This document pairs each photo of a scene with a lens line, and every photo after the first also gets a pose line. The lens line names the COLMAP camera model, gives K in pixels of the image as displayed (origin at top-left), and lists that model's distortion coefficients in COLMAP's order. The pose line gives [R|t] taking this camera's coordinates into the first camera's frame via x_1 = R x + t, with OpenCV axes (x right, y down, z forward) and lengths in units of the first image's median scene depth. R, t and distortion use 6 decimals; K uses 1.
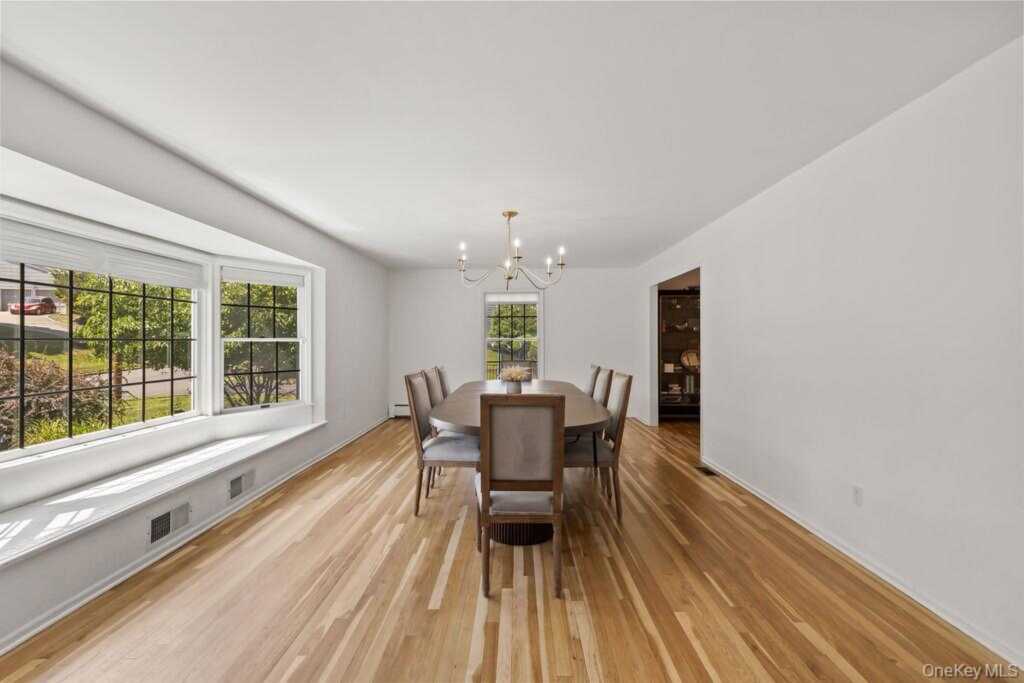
lens RADIAL K [[434.2, 0, 512.0], [0, 434.2, 341.5], [0, 0, 1]] dist [-0.002022, -0.000425]
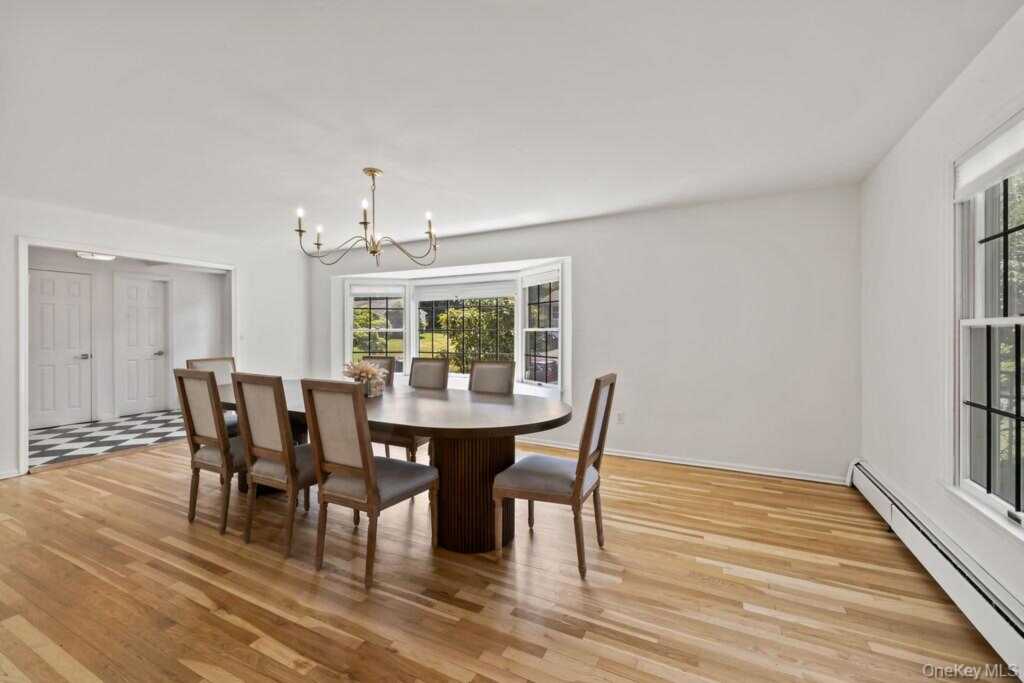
lens RADIAL K [[434.2, 0, 512.0], [0, 434.2, 341.5], [0, 0, 1]] dist [-0.002022, -0.000425]
pose [[-0.442619, 0.001597, -0.896709, 0.976178], [-0.007035, 0.999961, 0.005254, 0.016071], [0.896682, 0.008634, -0.442590, 2.554257]]
